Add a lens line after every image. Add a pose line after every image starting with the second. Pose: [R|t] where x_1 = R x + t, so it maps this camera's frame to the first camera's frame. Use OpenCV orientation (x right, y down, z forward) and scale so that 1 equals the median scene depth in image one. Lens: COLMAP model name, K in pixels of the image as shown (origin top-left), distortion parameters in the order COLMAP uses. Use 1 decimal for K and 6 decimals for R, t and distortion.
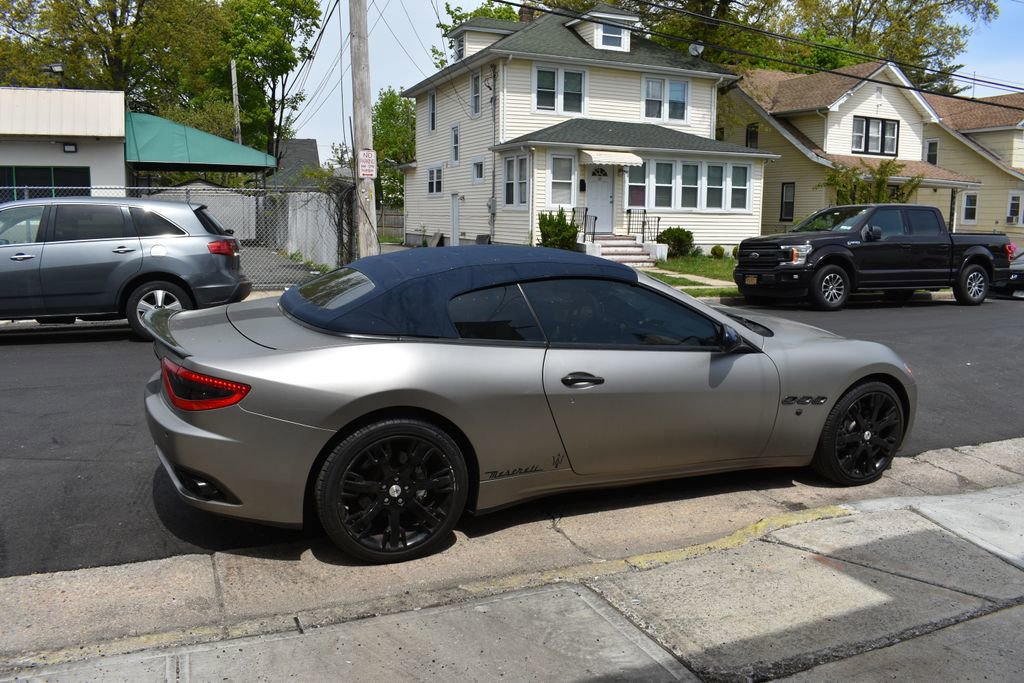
lens RADIAL K [[811.3, 0, 512.2], [0, 811.3, 342.8], [0, 0, 1]] dist [-0.080061, -0.011150]
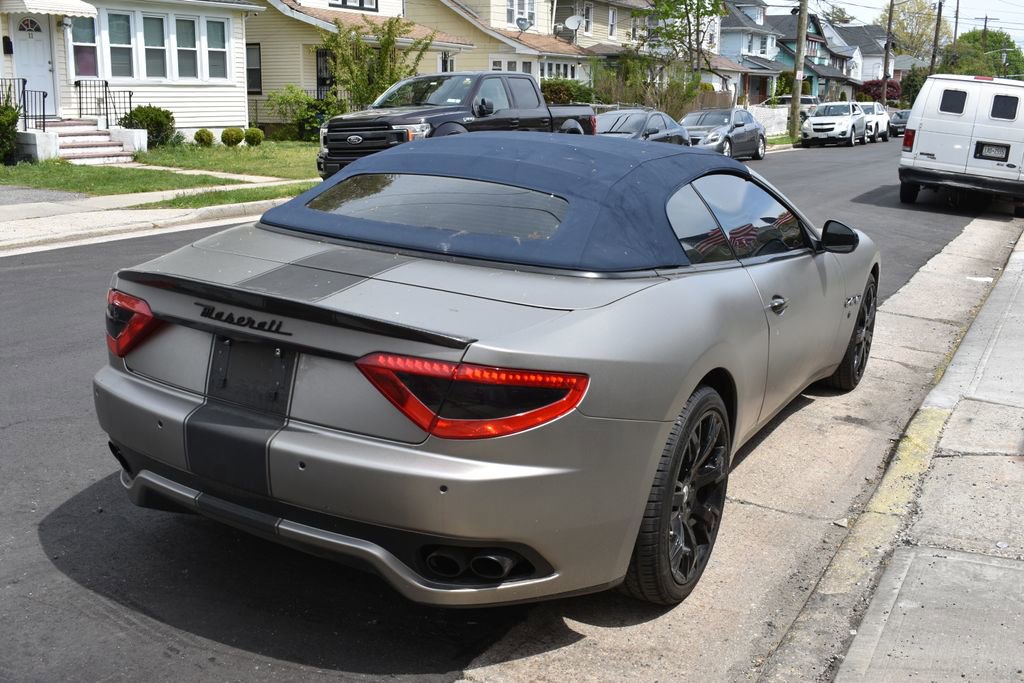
lens RADIAL K [[1070.1, 0, 489.1], [0, 1070.1, 319.0], [0, 0, 1]] dist [-0.068309, 0.000000]
pose [[0.788110, -0.128915, 0.601884, -0.149697], [0.093805, 0.991555, 0.089547, -0.011594], [-0.608345, -0.014113, 0.793547, 0.070616]]
